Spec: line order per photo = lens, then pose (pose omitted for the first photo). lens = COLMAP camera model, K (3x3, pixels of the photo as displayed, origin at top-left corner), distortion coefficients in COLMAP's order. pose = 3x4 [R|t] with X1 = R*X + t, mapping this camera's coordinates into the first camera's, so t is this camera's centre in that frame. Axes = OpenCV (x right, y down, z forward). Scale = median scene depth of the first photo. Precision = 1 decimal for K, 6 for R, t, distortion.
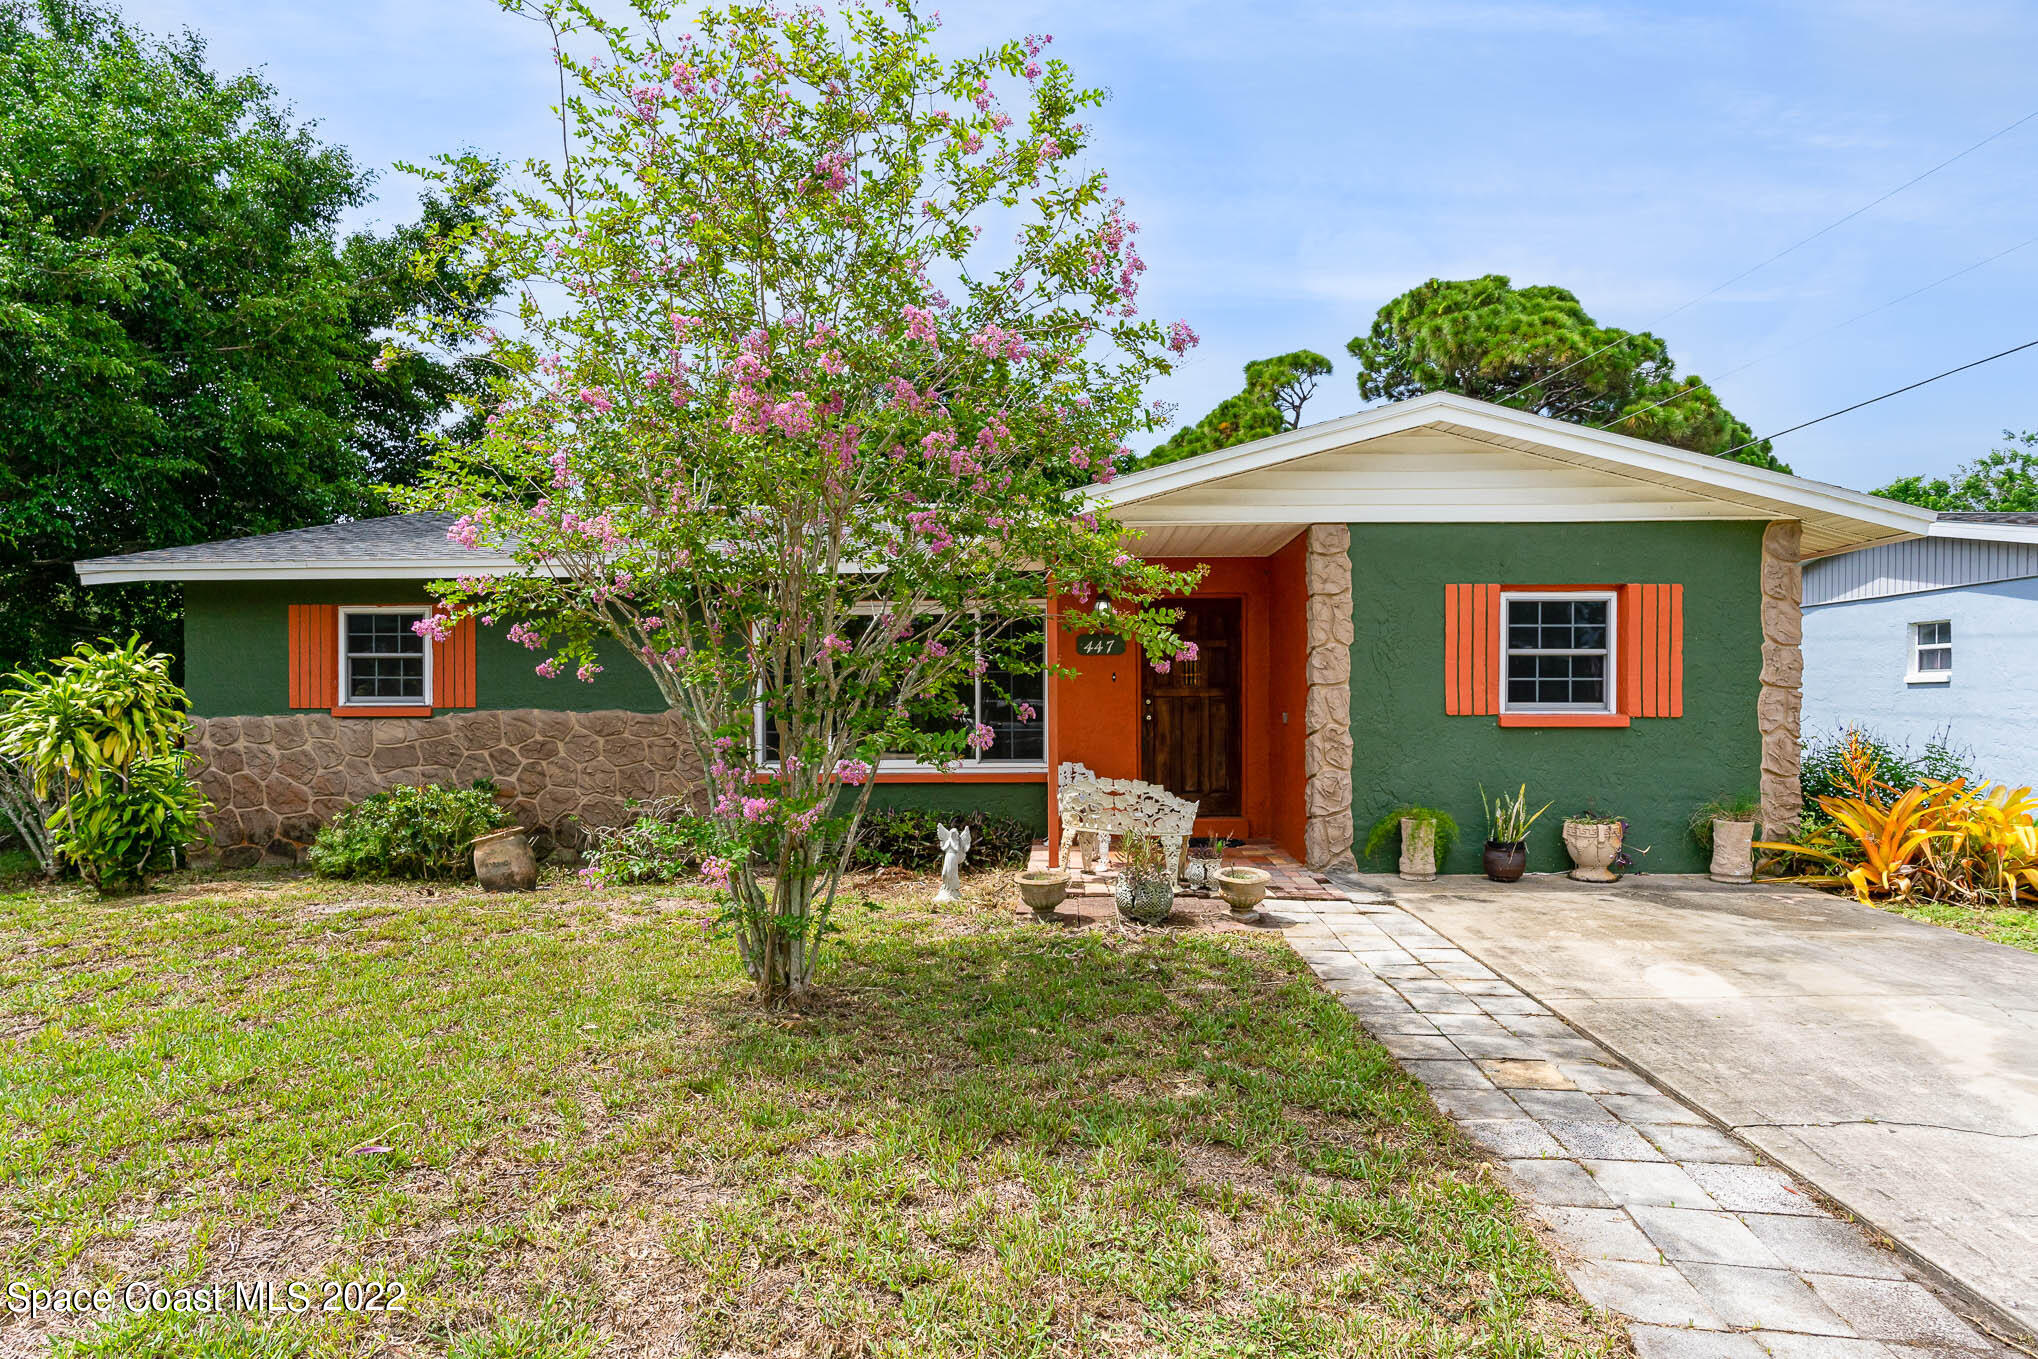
lens RADIAL K [[1088.8, 0, 1015.5], [0, 1088.8, 688.3], [0, 0, 1]] dist [-0.001546, 0.000332]
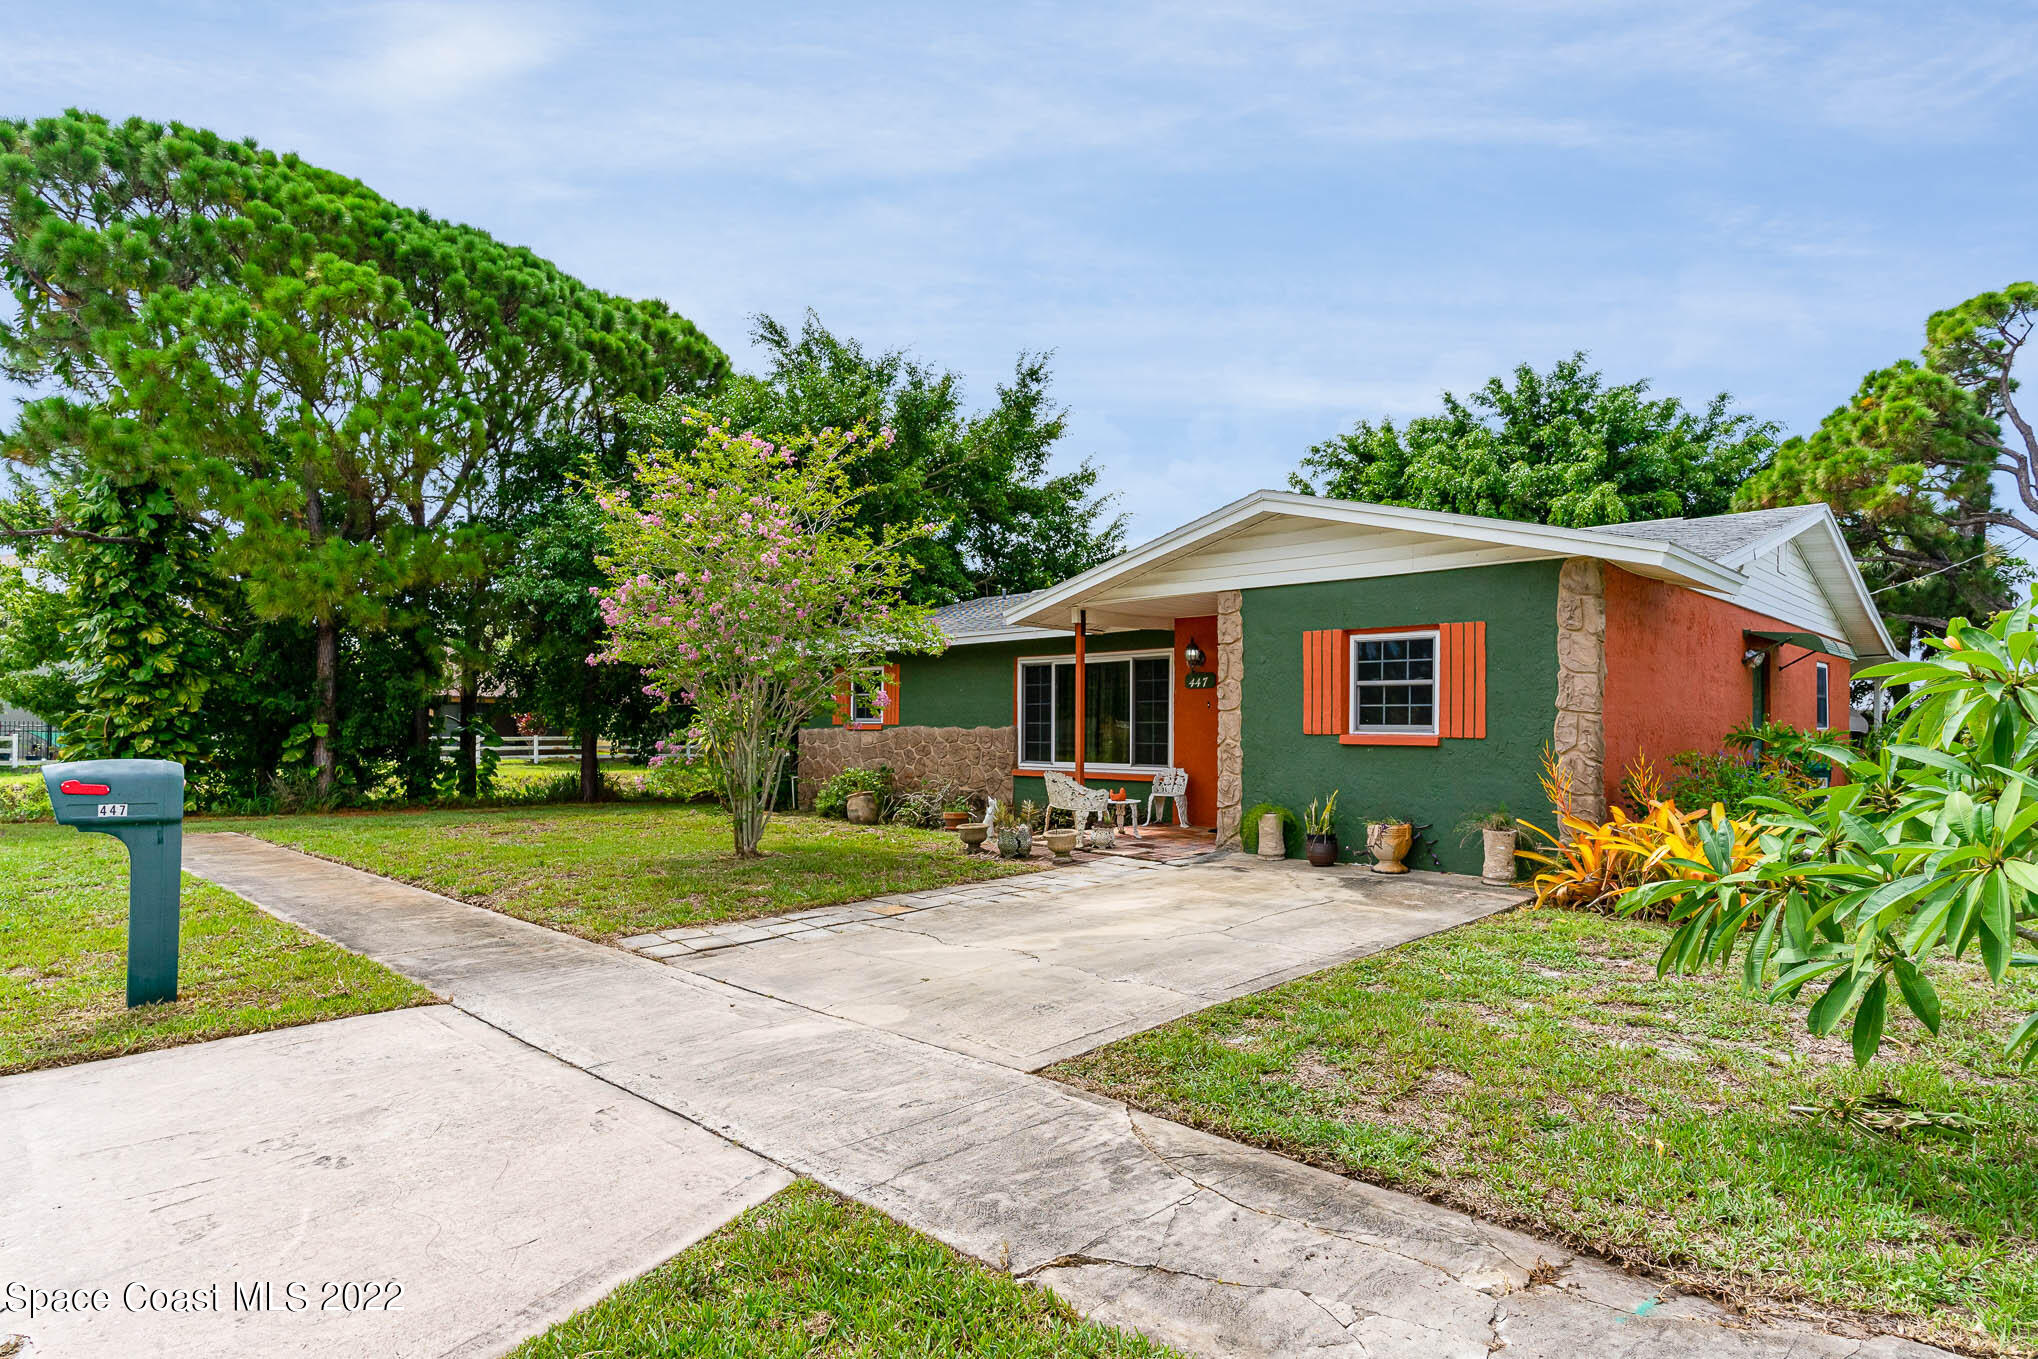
lens RADIAL K [[1088.8, 0, 1016.9], [0, 1088.8, 684.6], [0, 0, 1]] dist [-0.001546, 0.000332]
pose [[0.732739, -0.017779, -0.680278, 0.823181], [-0.004237, 0.999520, -0.030687, 0.005976], [0.680497, 0.025368, 0.732312, -0.130959]]
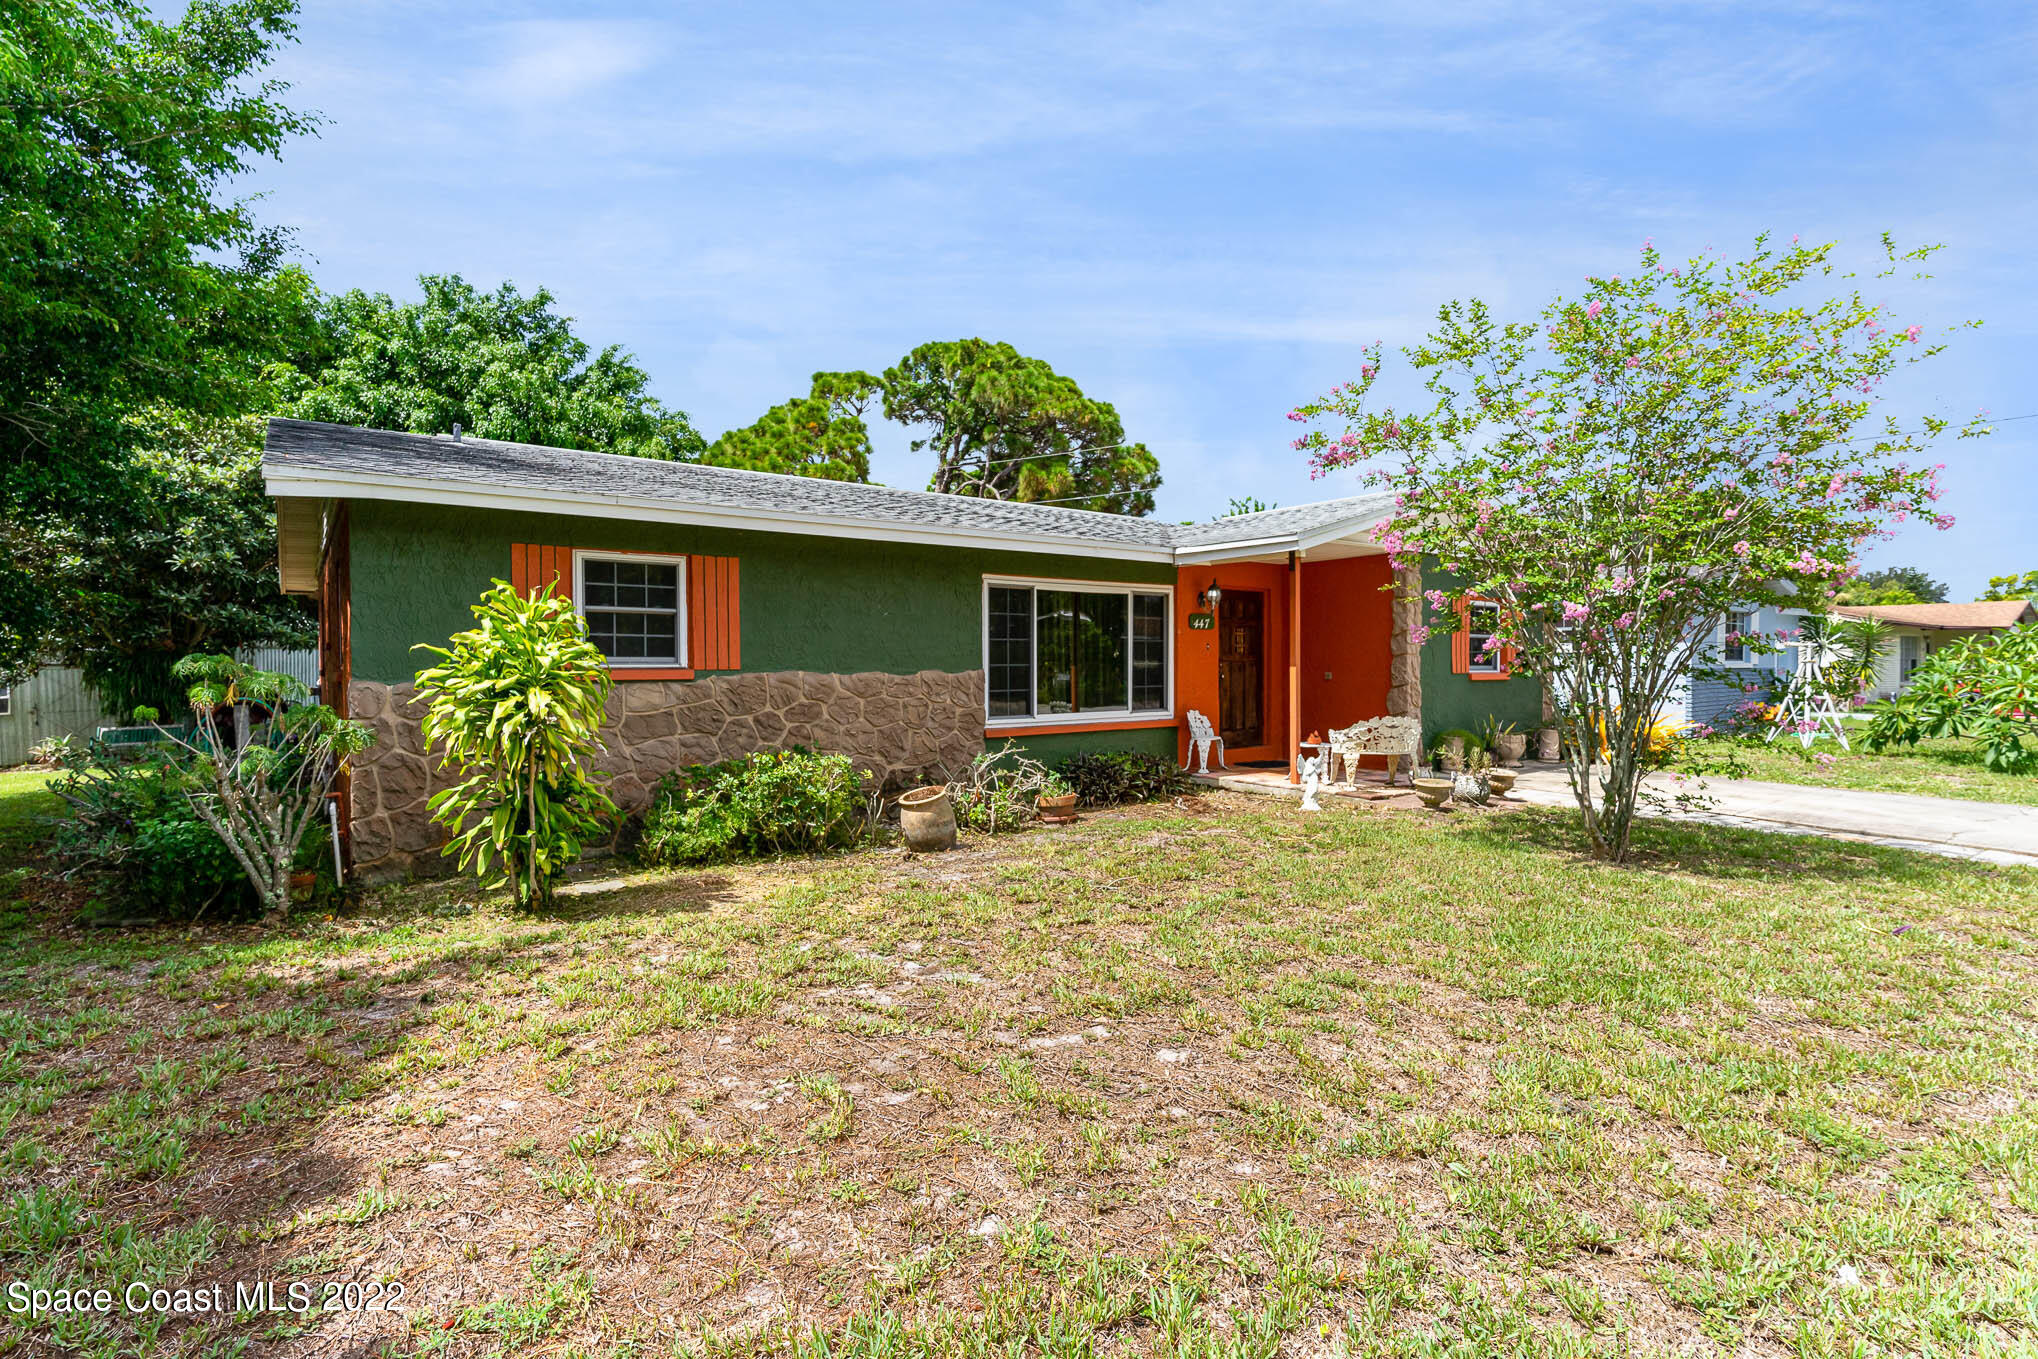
lens RADIAL K [[928.2, 0, 1022.2], [0, 928.2, 679.9], [0, 0, 1]] dist [0.000544, -0.000016]
pose [[0.793415, -0.007966, 0.608629, -0.806329], [-0.012888, 0.999470, 0.029883, -0.000641], [-0.608545, -0.031554, 0.792892, 0.221820]]
